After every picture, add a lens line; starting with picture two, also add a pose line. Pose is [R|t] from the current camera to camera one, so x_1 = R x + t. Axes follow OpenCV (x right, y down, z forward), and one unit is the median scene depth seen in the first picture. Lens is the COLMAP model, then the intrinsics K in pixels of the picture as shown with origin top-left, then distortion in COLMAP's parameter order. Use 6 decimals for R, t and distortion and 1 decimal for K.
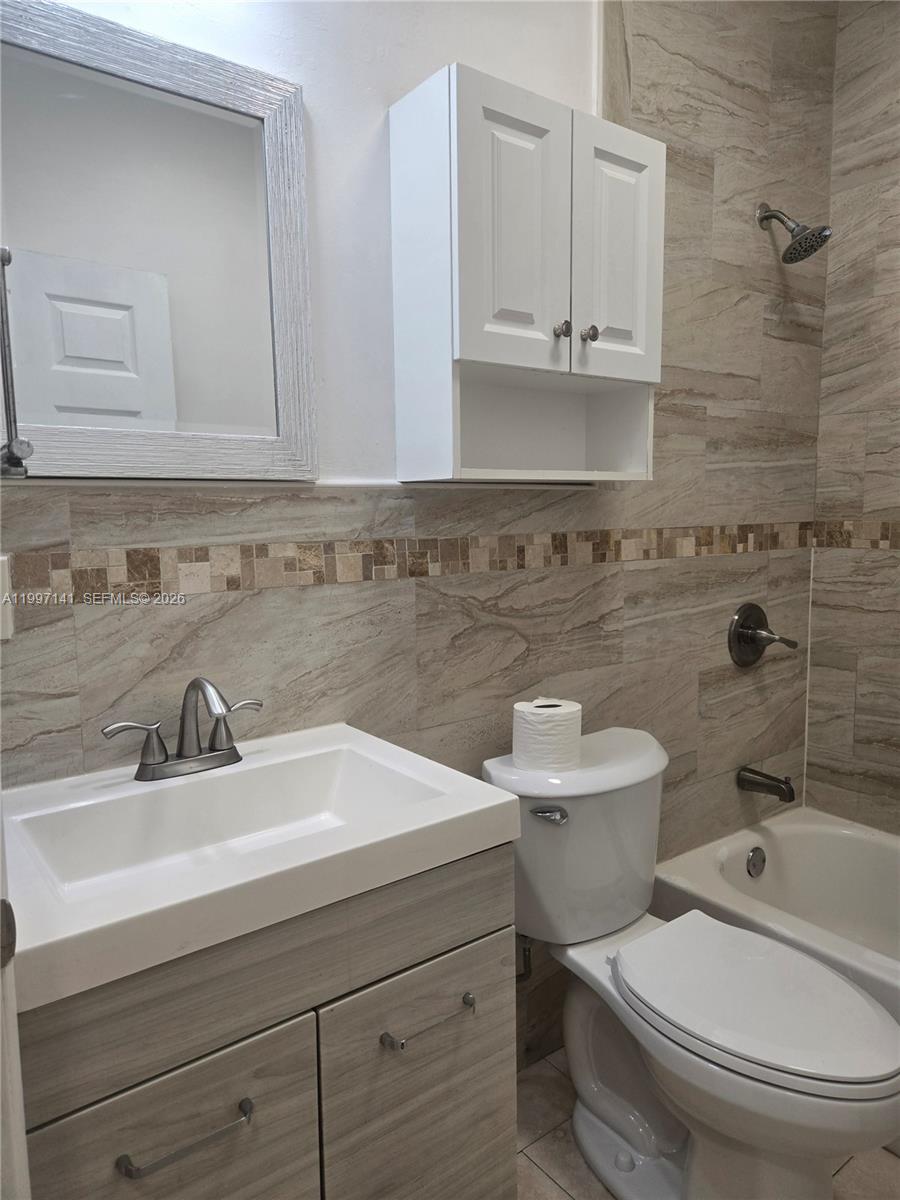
lens RADIAL K [[819.5, 0, 450.5], [0, 819.5, 602.9], [0, 0, 1]] dist [0.055097, -0.041375]
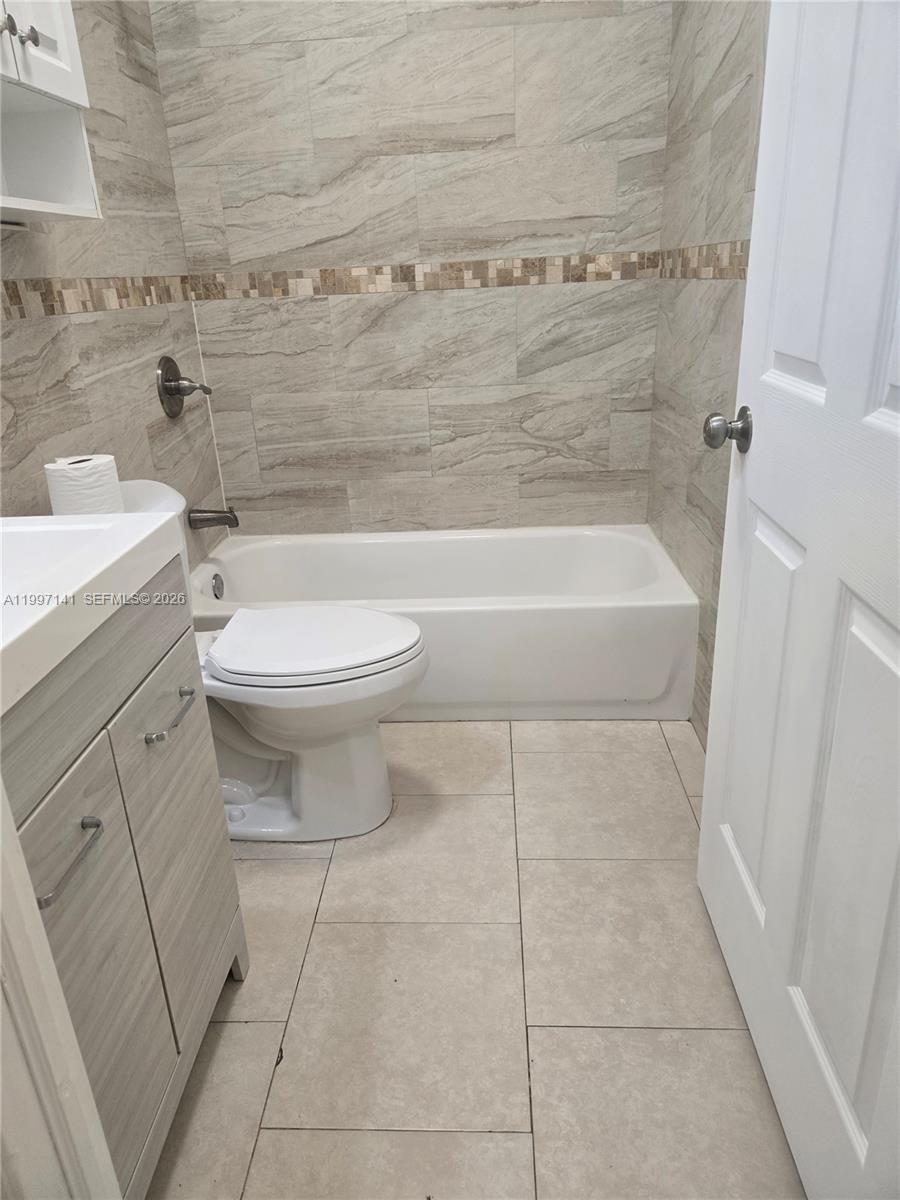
lens RADIAL K [[819.5, 0, 445.2], [0, 819.5, 604.6], [0, 0, 1]] dist [0.055097, -0.041375]
pose [[0.635990, -0.307049, 0.707981, -0.269499], [0.134311, 0.947475, 0.290262, 0.043527], [-0.759919, -0.089514, 0.643825, 0.002552]]
